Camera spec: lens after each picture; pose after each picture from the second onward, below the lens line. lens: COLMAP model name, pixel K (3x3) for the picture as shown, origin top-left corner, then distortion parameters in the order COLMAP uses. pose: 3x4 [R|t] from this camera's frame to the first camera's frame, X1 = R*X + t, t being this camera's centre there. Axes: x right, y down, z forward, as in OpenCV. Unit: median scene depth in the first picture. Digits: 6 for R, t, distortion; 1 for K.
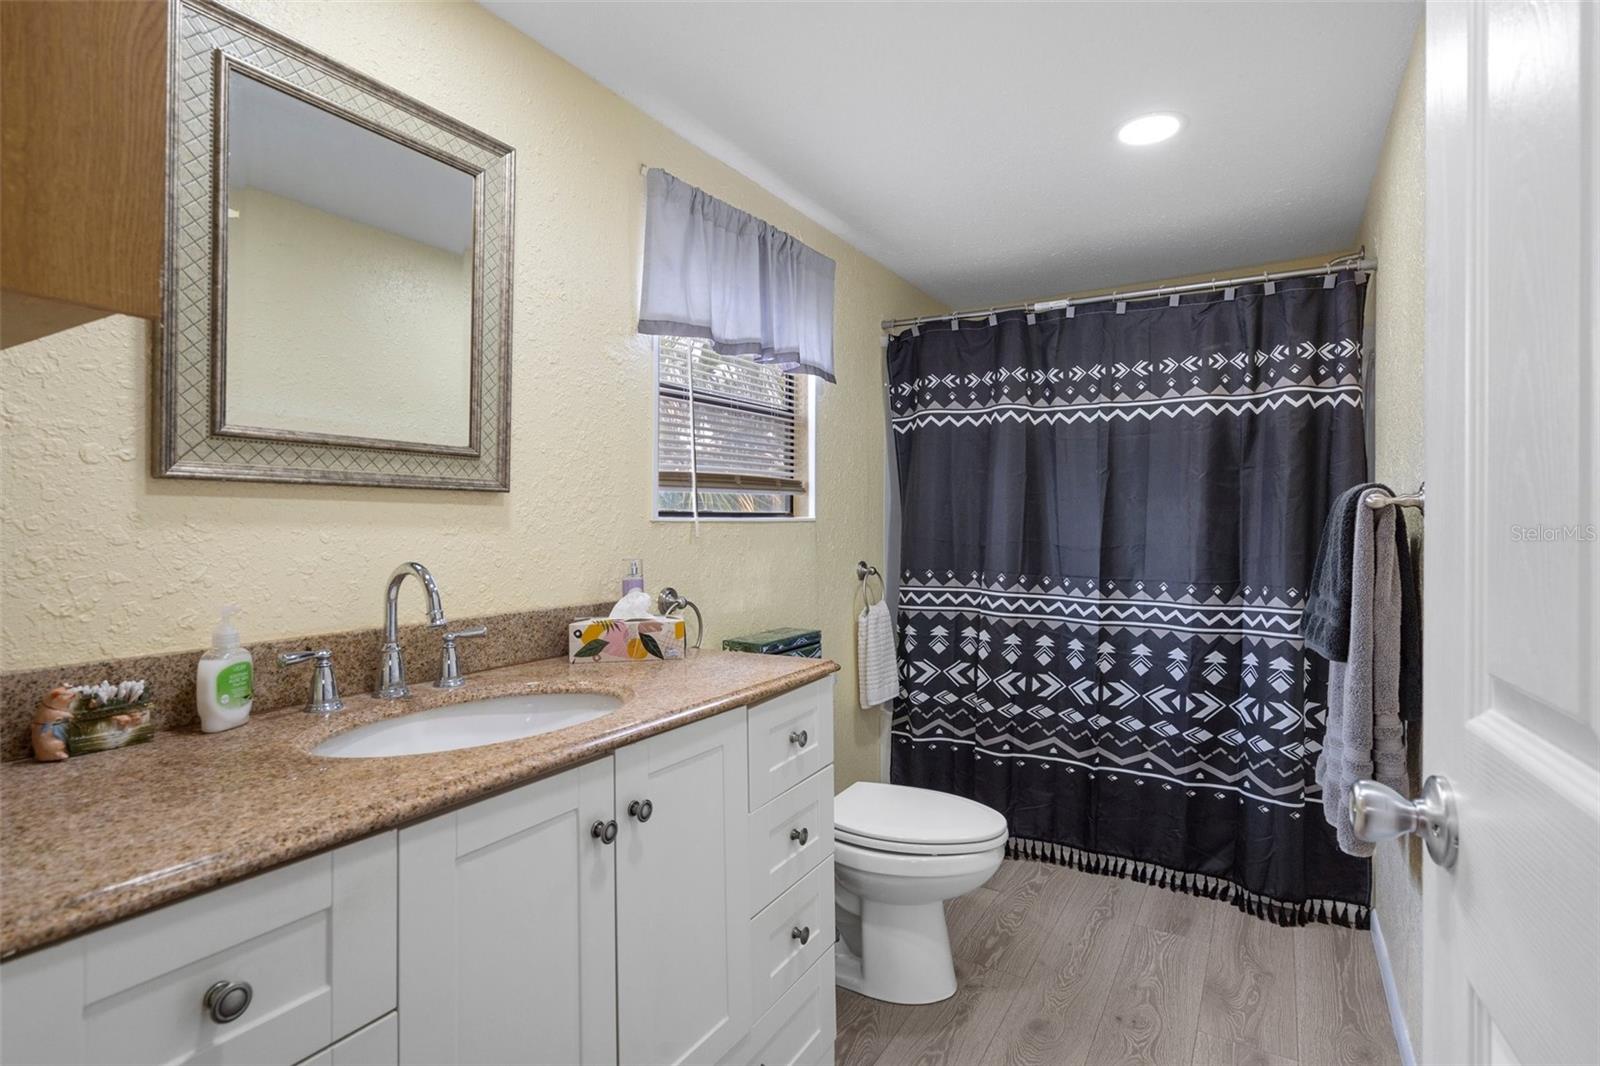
lens RADIAL K [[786.7, 0, 805.3], [0, 786.7, 516.6], [0, 0, 1]] dist [0.005662, 0.000849]
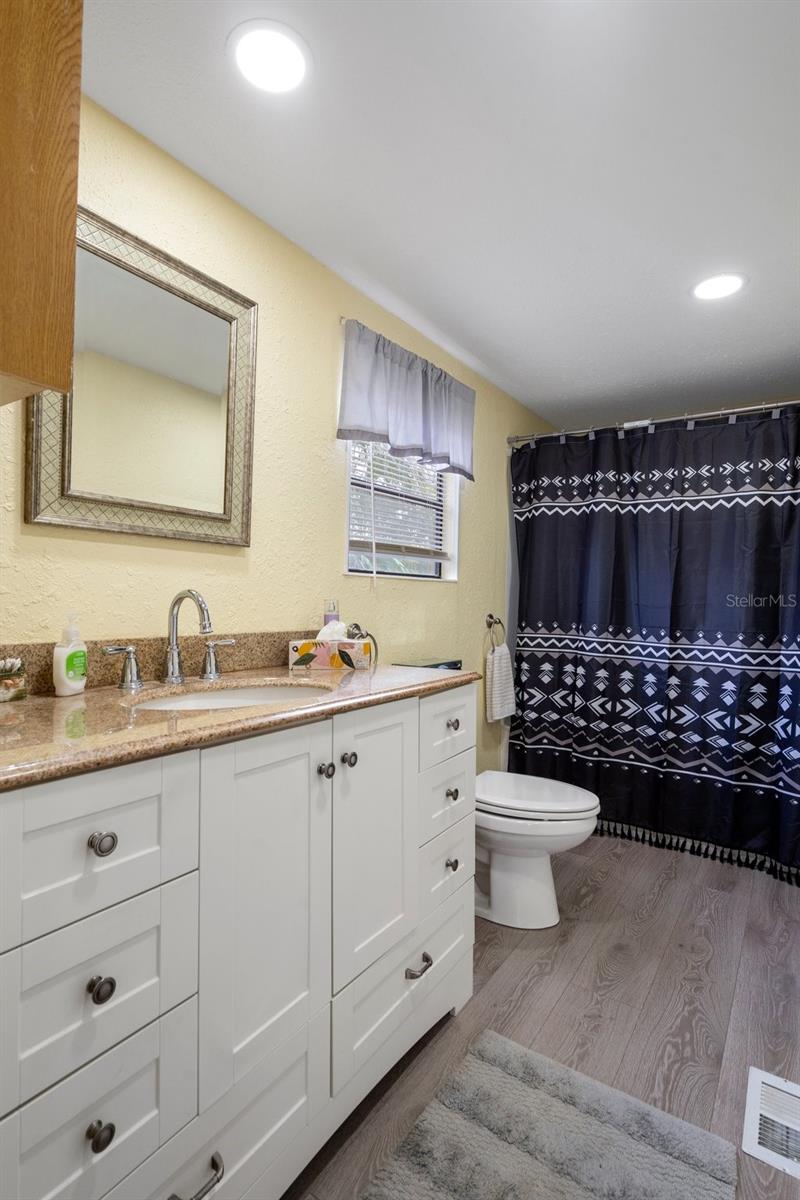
lens RADIAL K [[590.1, 0, 400.3], [0, 590.1, 603.0], [0, 0, 1]] dist [0.005662, 0.000849]
pose [[0.998185, 0.017160, -0.057732, -0.028672], [-0.016662, 0.999820, 0.009106, 0.037241], [0.057878, -0.008127, 0.998291, -0.030626]]
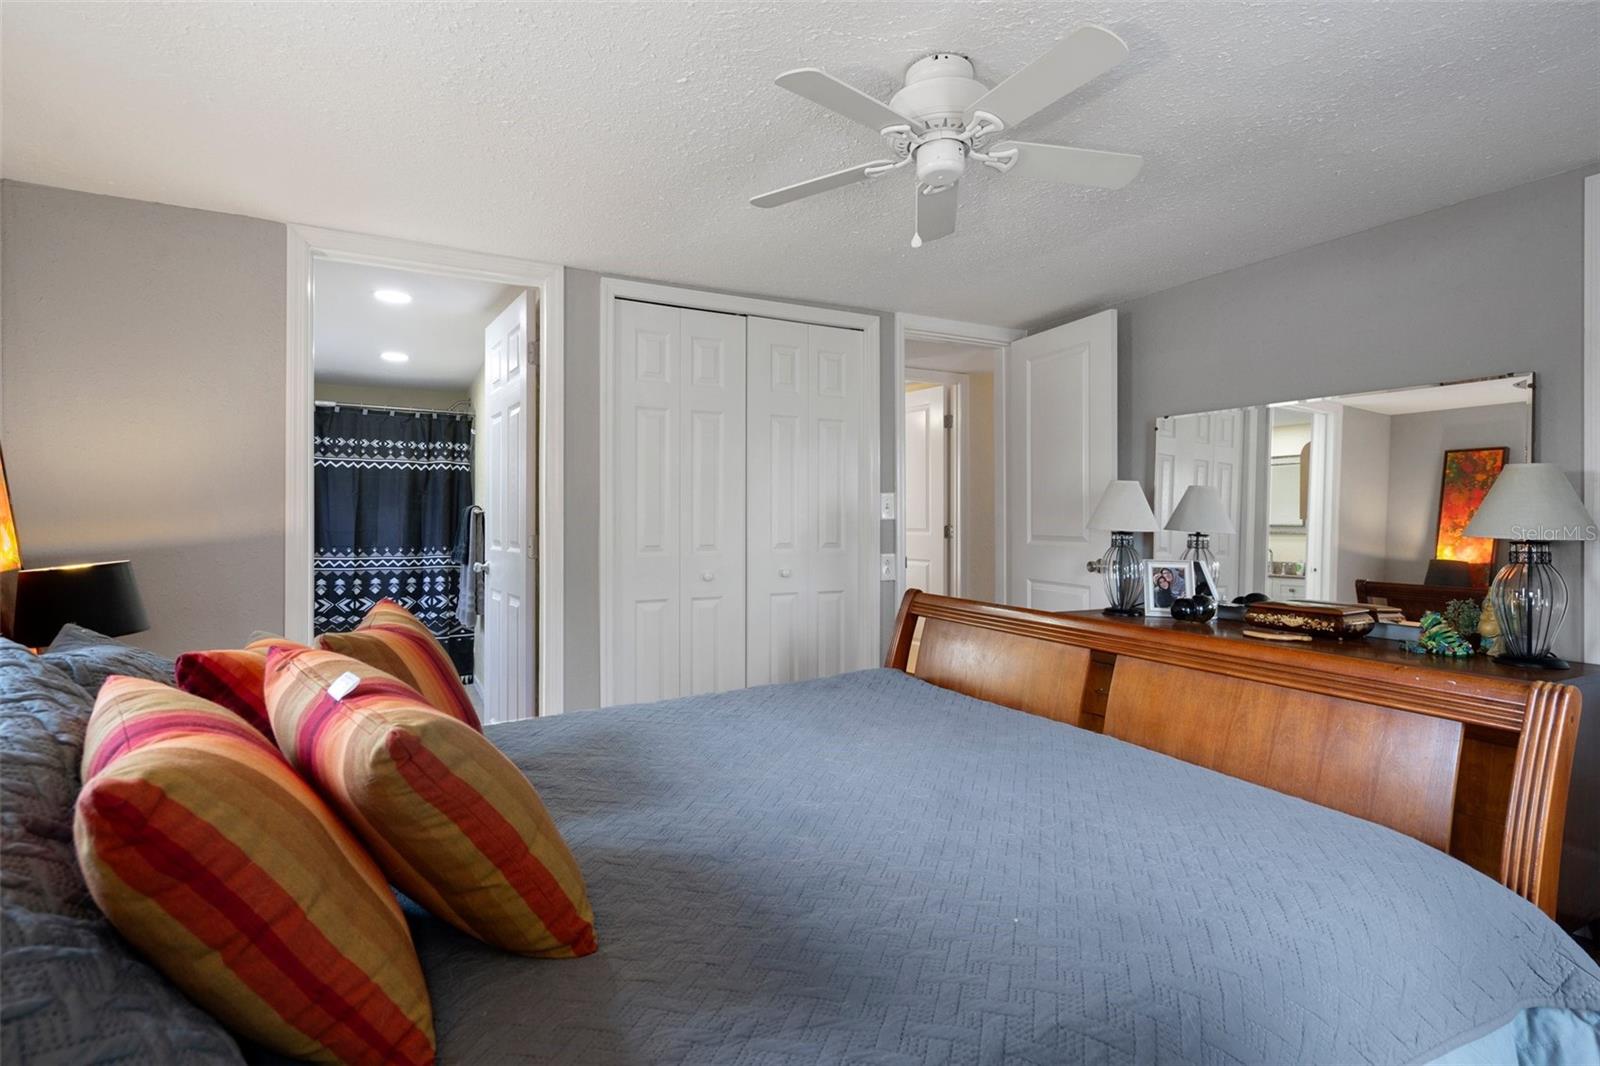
lens RADIAL K [[786.7, 0, 789.1], [0, 786.7, 527.2], [0, 0, 1]] dist [0.005662, 0.000849]
pose [[0.537115, -0.006608, 0.843483, -0.783642], [-0.002404, 0.999953, 0.009365, 0.008561], [-0.843506, -0.007058, 0.537074, -1.089295]]
